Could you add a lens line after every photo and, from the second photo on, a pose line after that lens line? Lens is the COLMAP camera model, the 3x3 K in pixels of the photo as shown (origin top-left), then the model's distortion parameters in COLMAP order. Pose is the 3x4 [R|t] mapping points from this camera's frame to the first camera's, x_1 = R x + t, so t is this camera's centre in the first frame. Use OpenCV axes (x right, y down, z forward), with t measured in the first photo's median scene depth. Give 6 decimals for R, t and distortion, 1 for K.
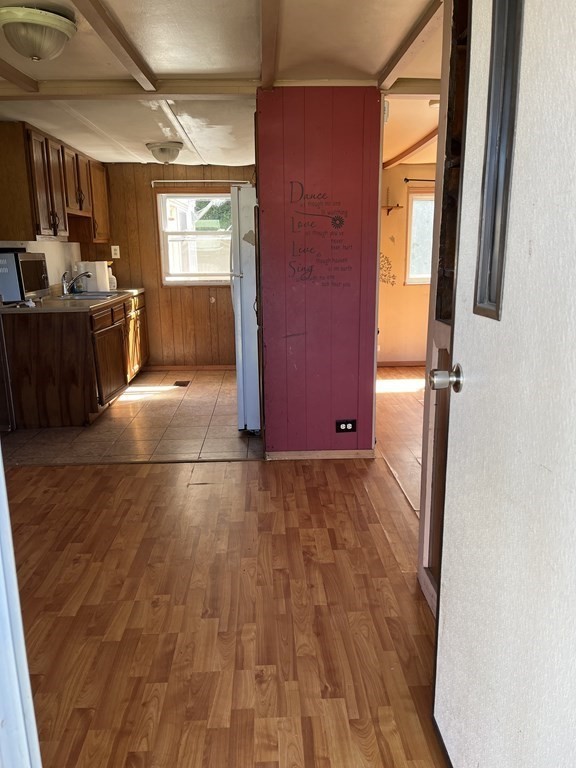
lens RADIAL K [[574.8, 0, 289.5], [0, 574.8, 384.4], [0, 0, 1]] dist [0.005874, 0.000080]
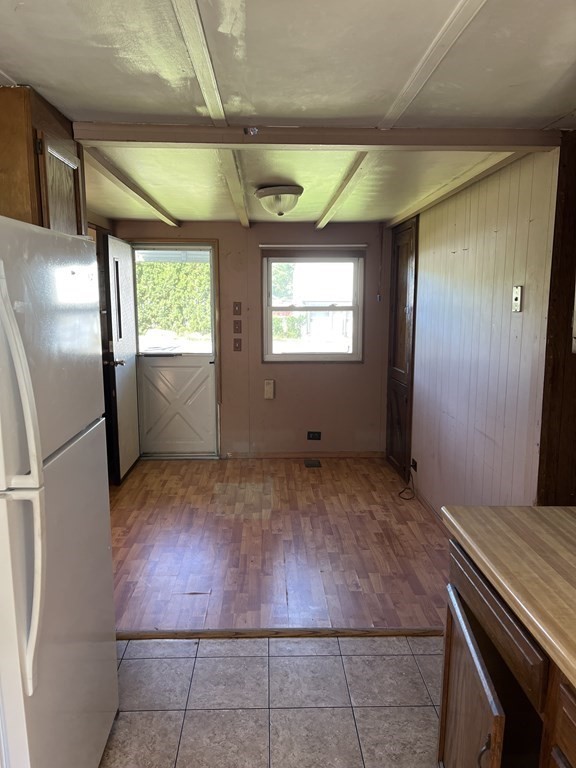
lens RADIAL K [[574.8, 0, 287.8], [0, 574.8, 386.4], [0, 0, 1]] dist [0.005874, 0.000080]
pose [[-0.999926, 0.007537, 0.009585, -0.424479], [0.010594, 0.926217, 0.376841, -0.646128], [-0.006038, 0.376915, -0.926228, 2.353995]]
